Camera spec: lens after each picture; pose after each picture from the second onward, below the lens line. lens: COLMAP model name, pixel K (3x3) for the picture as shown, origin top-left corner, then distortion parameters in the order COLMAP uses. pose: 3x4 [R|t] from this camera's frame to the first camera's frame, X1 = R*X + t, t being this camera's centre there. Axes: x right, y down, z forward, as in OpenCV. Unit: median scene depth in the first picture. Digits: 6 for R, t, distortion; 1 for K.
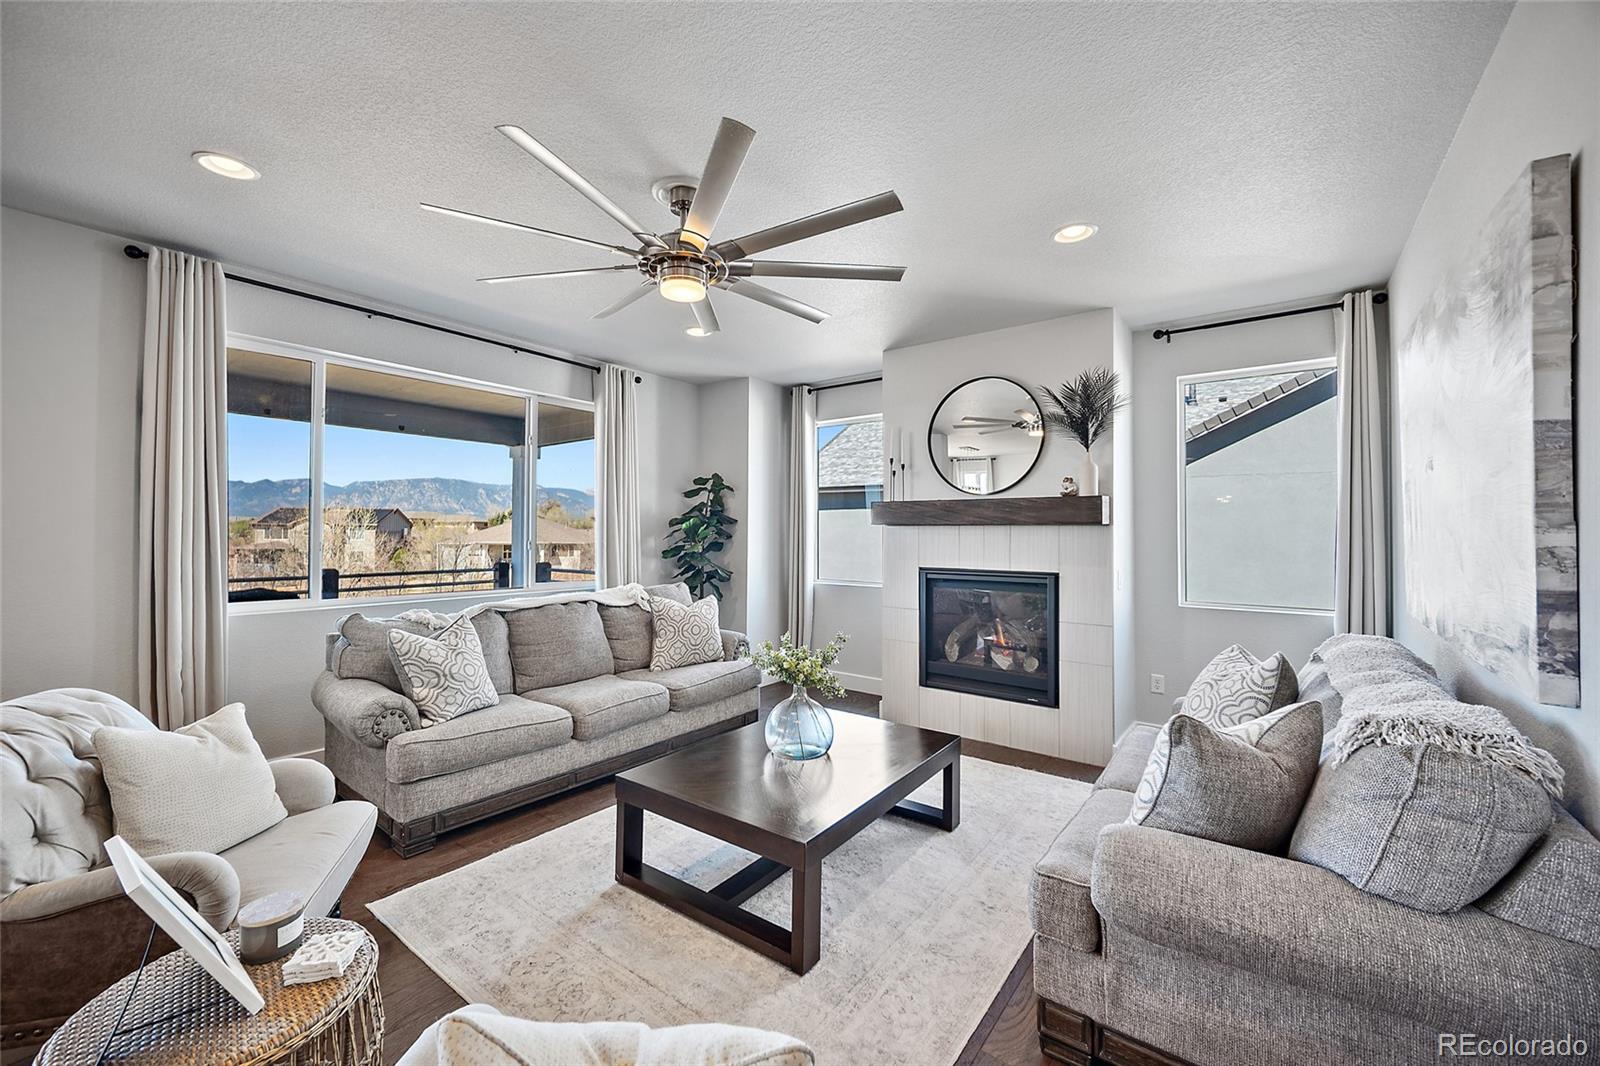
lens RADIAL K [[629.3, 0, 799.9], [0, 629.3, 527.6], [0, 0, 1]] dist [0.016515, 0.000285]
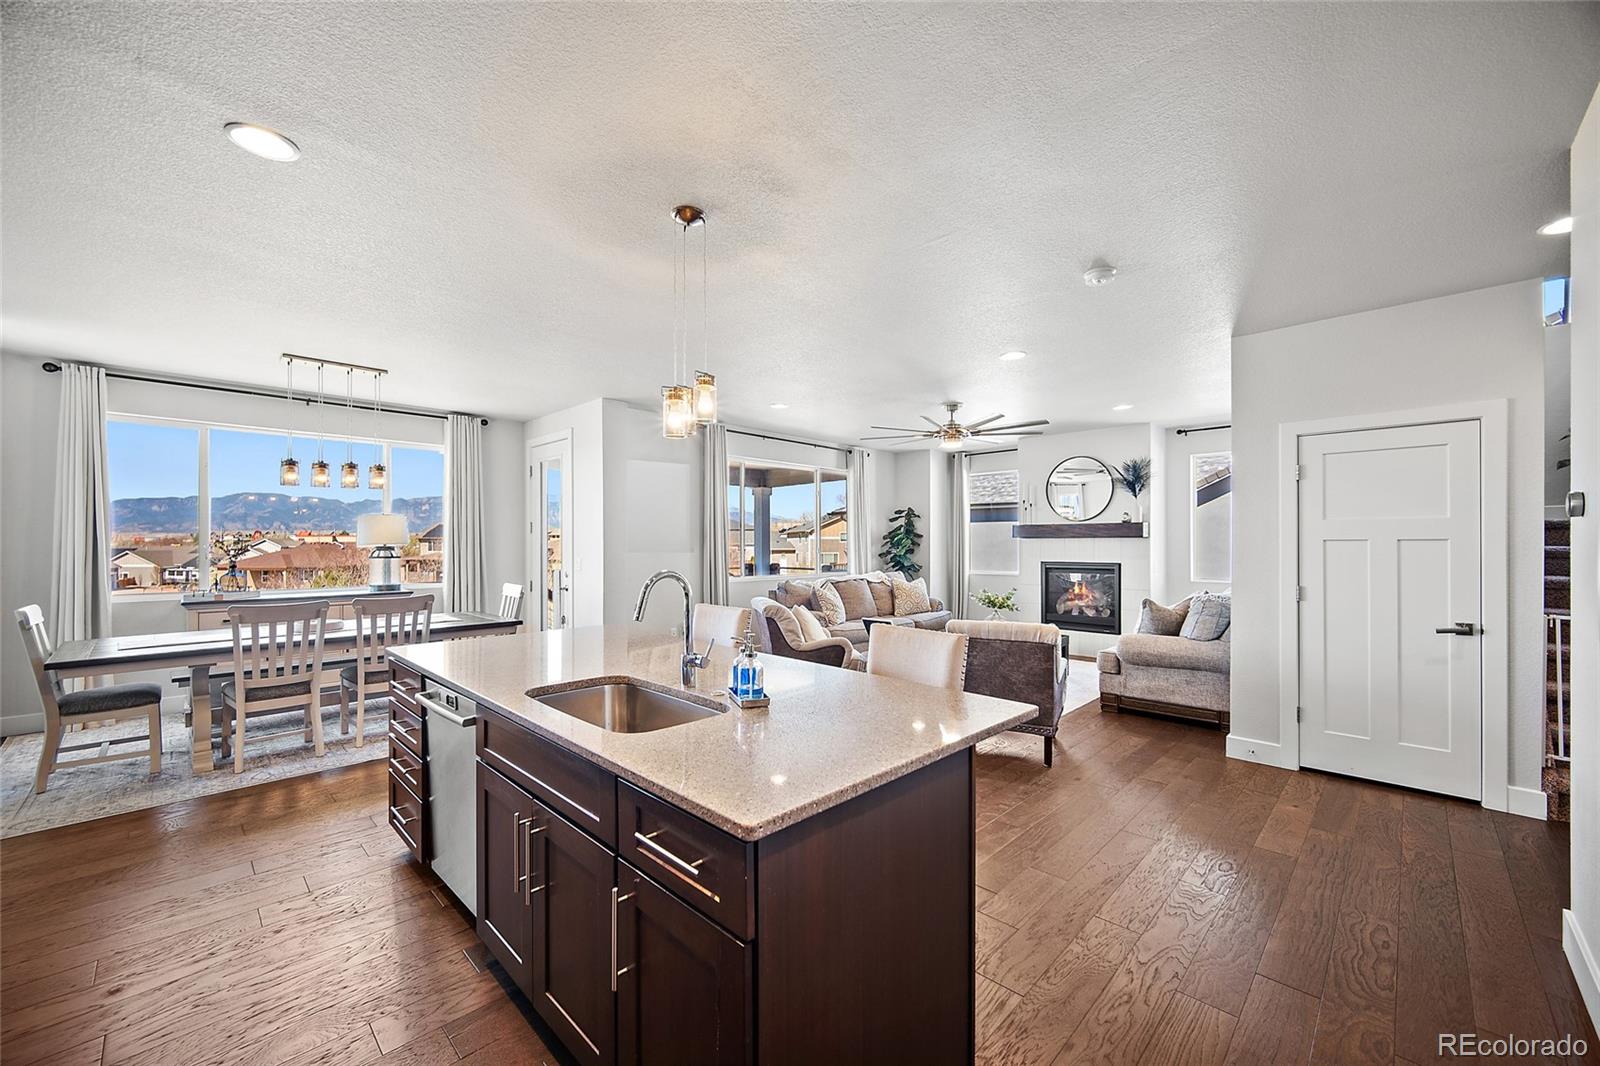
lens RADIAL K [[629.3, 0, 801.3], [0, 629.3, 547.5], [0, 0, 1]] dist [0.016515, 0.000285]
pose [[0.992537, -0.006955, -0.121743, -0.277403], [0.008962, 0.999833, 0.015948, -0.011691], [0.121612, -0.016920, 0.992434, -0.893419]]
